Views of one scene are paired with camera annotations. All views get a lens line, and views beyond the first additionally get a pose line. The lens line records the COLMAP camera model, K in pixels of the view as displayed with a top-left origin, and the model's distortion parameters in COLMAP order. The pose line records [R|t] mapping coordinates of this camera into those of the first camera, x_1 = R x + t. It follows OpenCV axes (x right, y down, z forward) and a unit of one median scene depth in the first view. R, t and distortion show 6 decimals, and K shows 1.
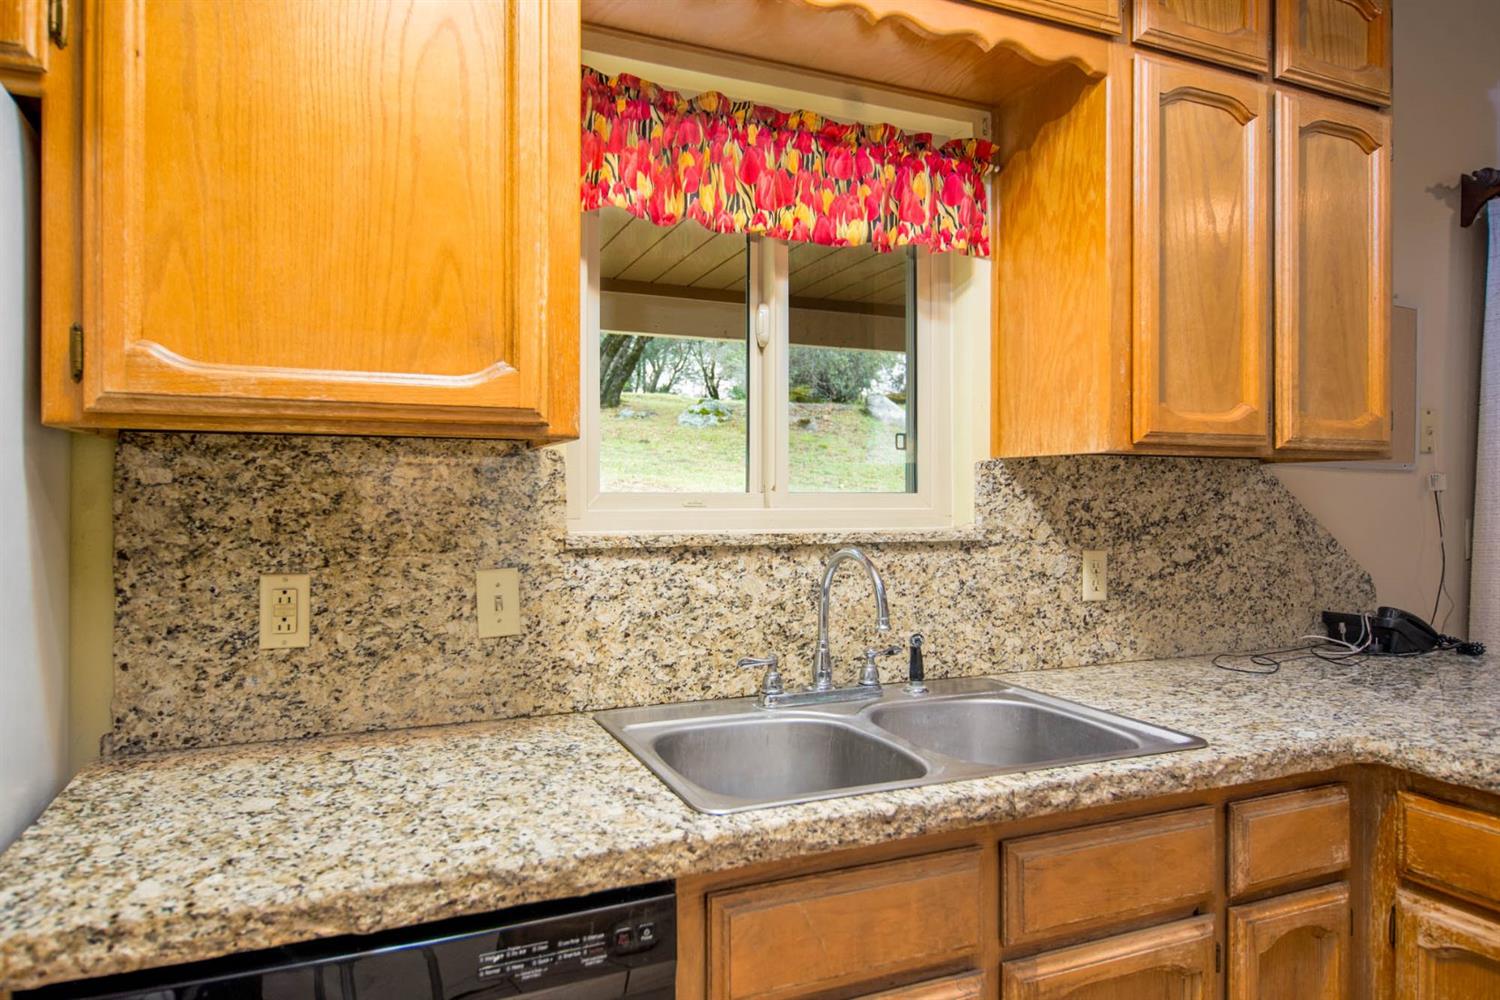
lens RADIAL K [[935.5, 0, 750.0], [0, 935.5, 500.0], [0, 0, 1]] dist [0.002870, -0.003404]
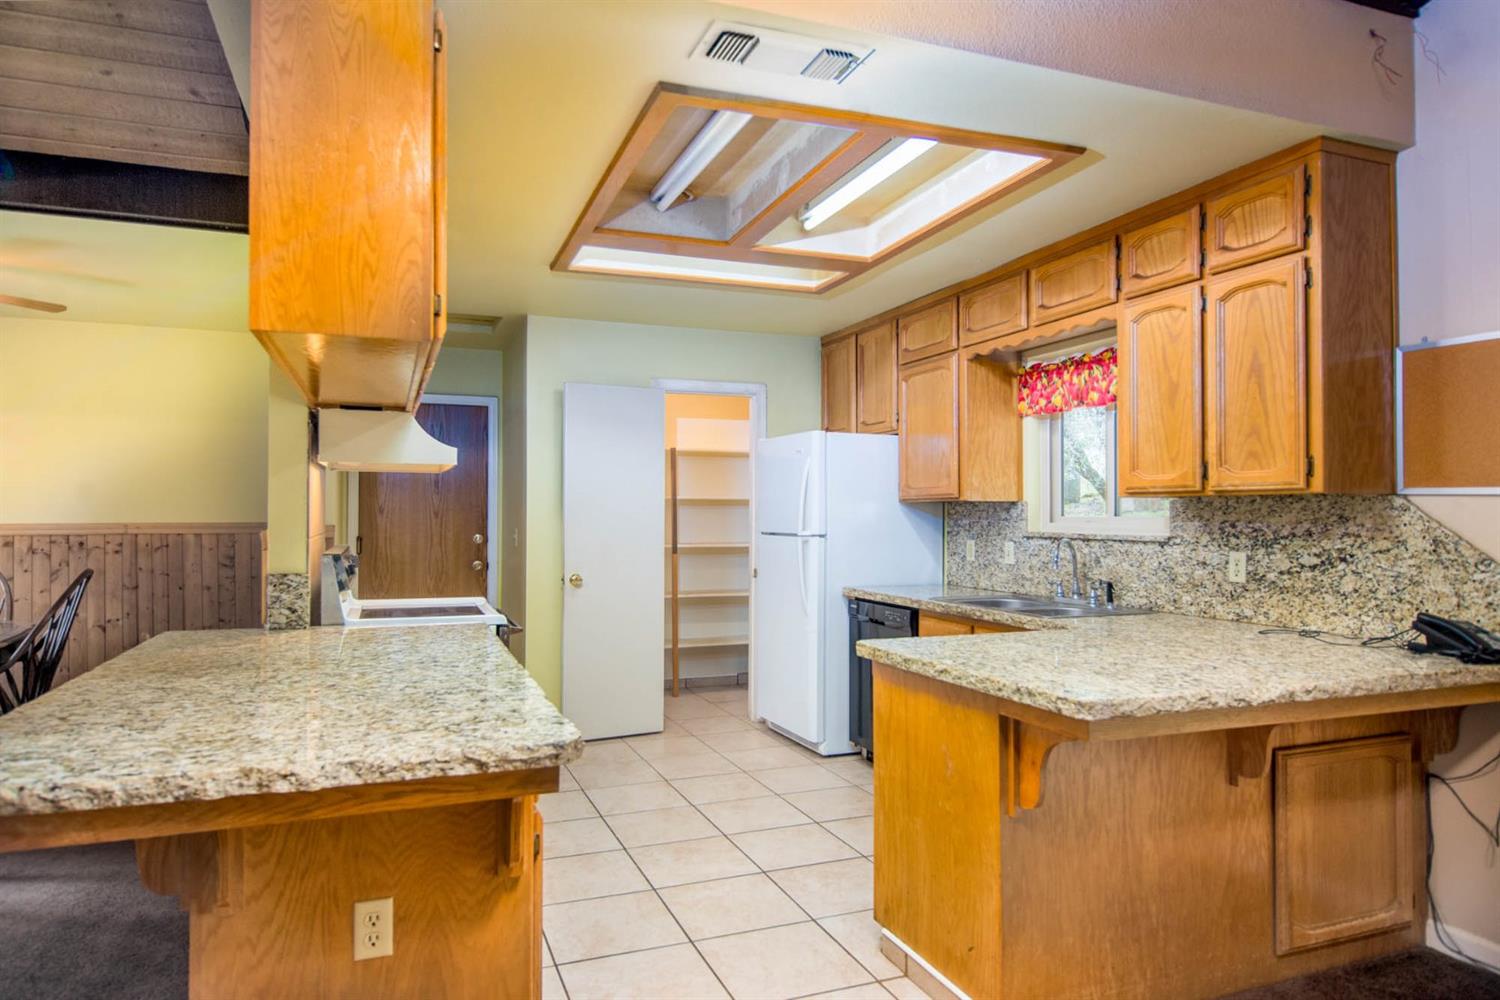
lens RADIAL K [[935.5, 0, 750.0], [0, 935.5, 500.0], [0, 0, 1]] dist [0.002870, -0.003404]
pose [[-0.024233, -0.013412, -0.999616, 1.998680], [-0.001430, 0.999909, -0.013382, -0.013669], [0.999705, 0.001105, -0.024250, 0.179743]]
